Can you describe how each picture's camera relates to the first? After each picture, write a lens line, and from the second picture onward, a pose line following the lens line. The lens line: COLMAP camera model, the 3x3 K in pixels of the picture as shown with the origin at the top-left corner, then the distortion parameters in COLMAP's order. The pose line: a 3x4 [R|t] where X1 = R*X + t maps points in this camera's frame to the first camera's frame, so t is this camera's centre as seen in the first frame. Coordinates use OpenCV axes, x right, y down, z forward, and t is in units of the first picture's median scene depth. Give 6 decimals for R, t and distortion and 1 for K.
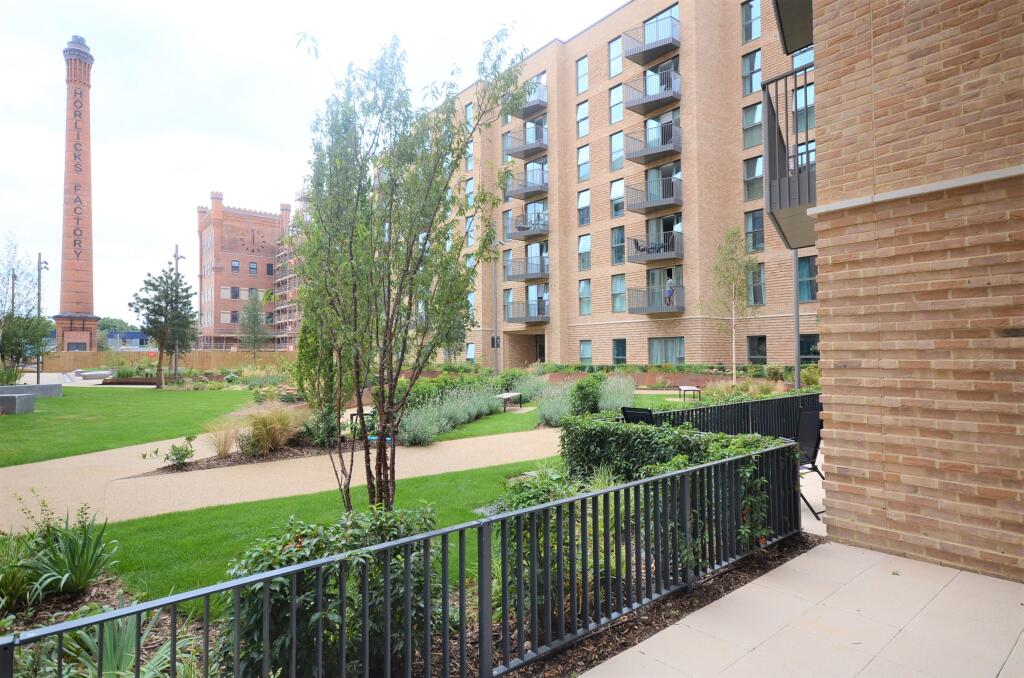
lens RADIAL K [[554.2, 0, 512.0], [0, 554.2, 339.0], [0, 0, 1]] dist [0.015343, -0.000575]
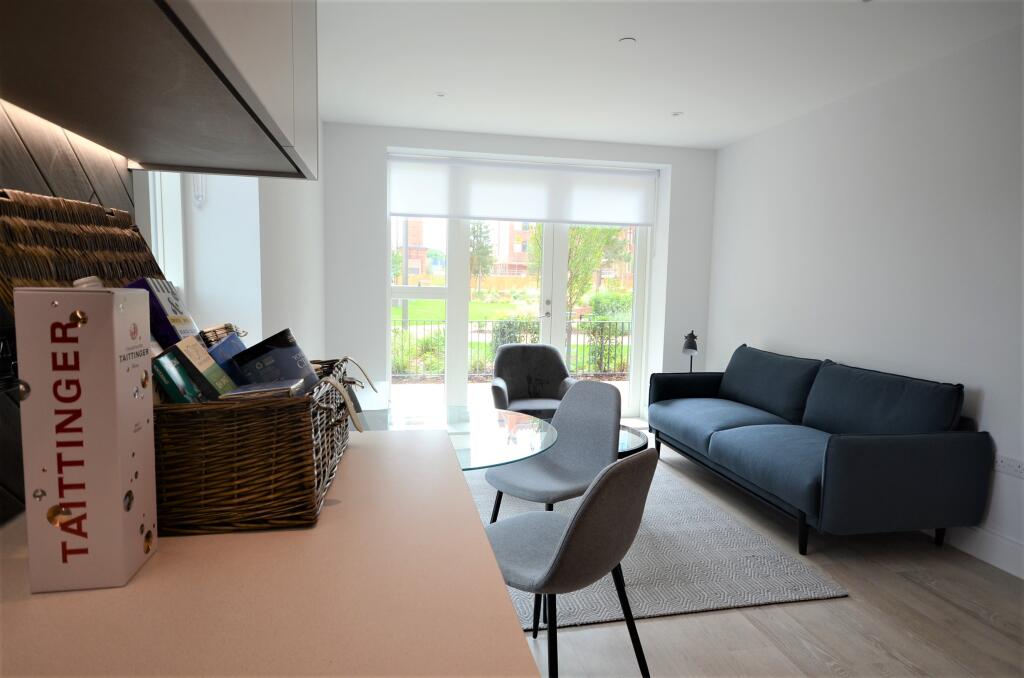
lens RADIAL K [[575.1, 0, 512.0], [0, 575.1, 339.0], [0, 0, 1]] dist [0.017102, 0.000702]
pose [[0.883509, 0.068809, -0.463333, 0.068884], [-0.012122, 0.992179, 0.124232, 0.002993], [0.468258, -0.104144, 0.877433, -0.113938]]
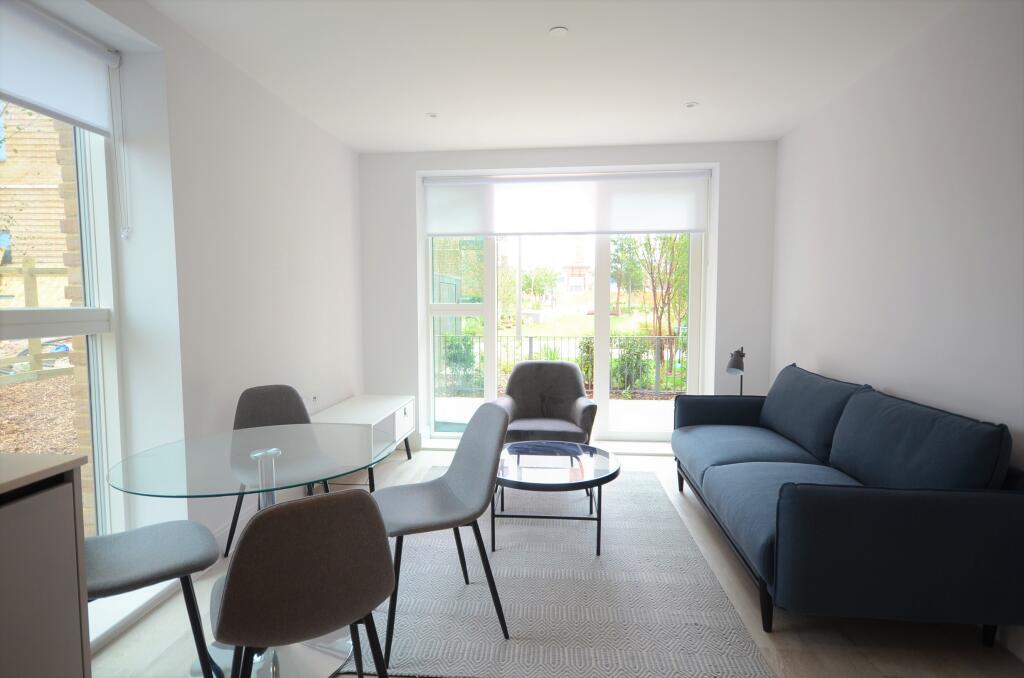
lens RADIAL K [[554.2, 0, 512.0], [0, 554.2, 339.0], [0, 0, 1]] dist [0.015343, -0.000575]
pose [[0.711170, 0.054364, -0.700915, 0.085871], [0.019711, 0.995072, 0.097178, 0.003435], [0.702744, -0.082925, 0.706593, -0.094008]]
